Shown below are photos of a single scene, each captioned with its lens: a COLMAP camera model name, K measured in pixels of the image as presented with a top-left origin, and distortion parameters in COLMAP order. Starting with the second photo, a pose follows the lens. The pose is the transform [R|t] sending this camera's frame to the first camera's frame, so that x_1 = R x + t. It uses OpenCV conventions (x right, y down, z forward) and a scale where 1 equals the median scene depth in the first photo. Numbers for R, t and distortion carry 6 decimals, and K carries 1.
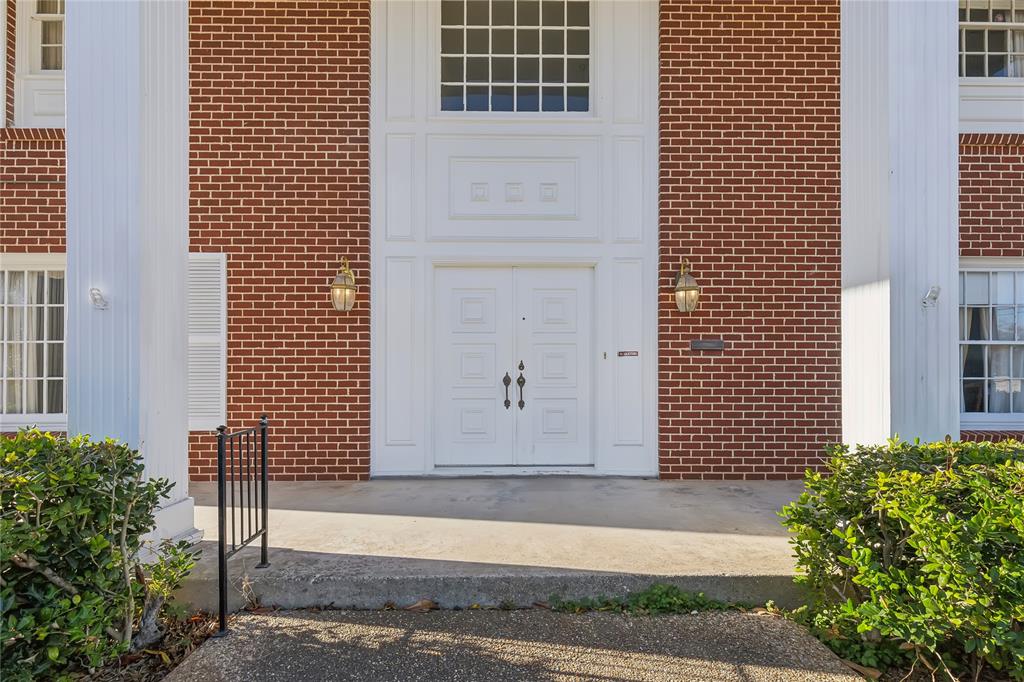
lens RADIAL K [[462.1, 0, 512.7], [0, 462.1, 361.6], [0, 0, 1]] dist [0.004708, 0.000426]
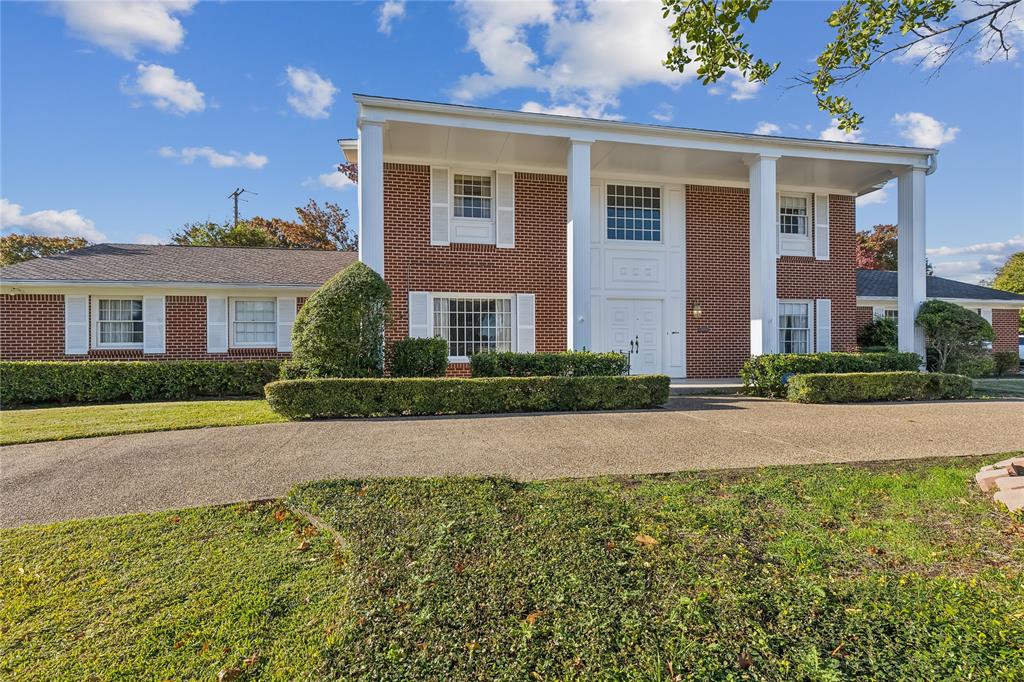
lens RADIAL K [[442.0, 0, 510.0], [0, 442.0, 346.3], [0, 0, 1]] dist [0.000527, 0.000265]
pose [[0.985826, -0.001845, 0.167763, -1.140080], [0.002088, 0.999997, -0.001272, 0.063780], [-0.167760, 0.001604, 0.985826, -1.386767]]
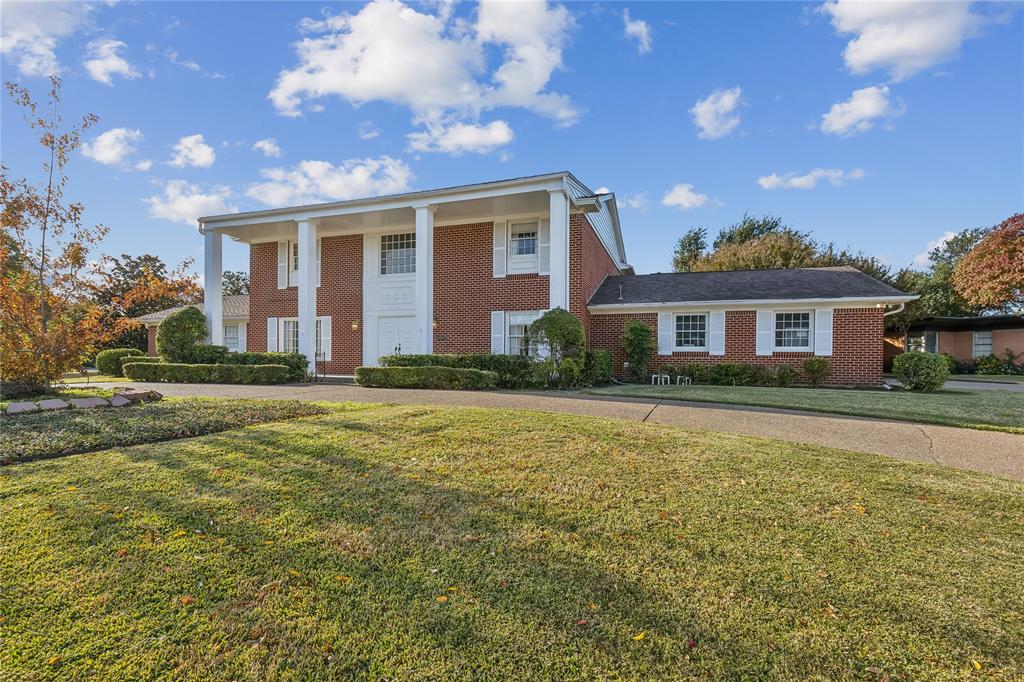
lens RADIAL K [[462.1, 0, 521.9], [0, 462.1, 364.7], [0, 0, 1]] dist [0.004708, 0.000426]
pose [[0.949623, 0.006770, -0.313320, 2.106762], [-0.002156, 0.999884, 0.015071, 0.114649], [0.313386, -0.013636, 0.949528, -2.182531]]
